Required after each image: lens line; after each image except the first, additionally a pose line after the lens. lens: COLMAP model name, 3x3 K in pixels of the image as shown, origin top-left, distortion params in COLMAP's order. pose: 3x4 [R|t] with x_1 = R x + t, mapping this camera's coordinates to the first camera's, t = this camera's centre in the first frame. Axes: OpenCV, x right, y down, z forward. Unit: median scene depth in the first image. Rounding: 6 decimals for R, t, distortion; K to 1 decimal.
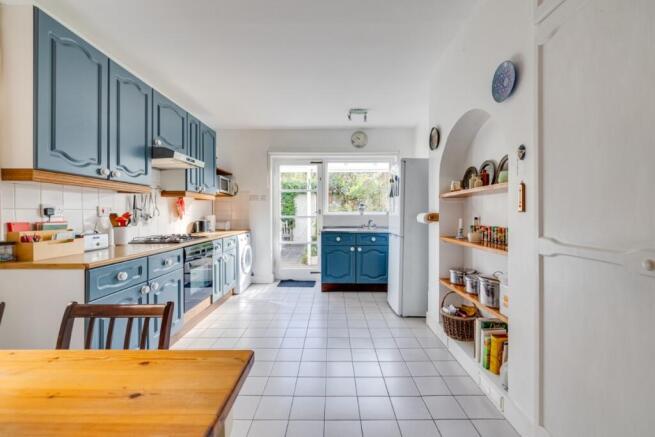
lens RADIAL K [[278.5, 0, 328.1], [0, 278.5, 216.8], [0, 0, 1]] dist [0.012492, 0.000122]
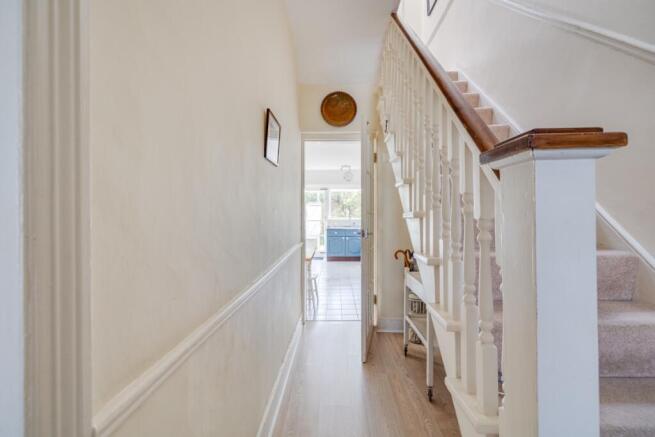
lens RADIAL K [[278.5, 0, 327.2], [0, 278.5, 217.4], [0, 0, 1]] dist [0.012492, 0.000122]
pose [[0.999892, -0.000688, -0.014701, 0.004472], [0.000667, 0.999999, -0.001447, -0.017677], [0.014702, 0.001437, 0.999891, -0.730495]]
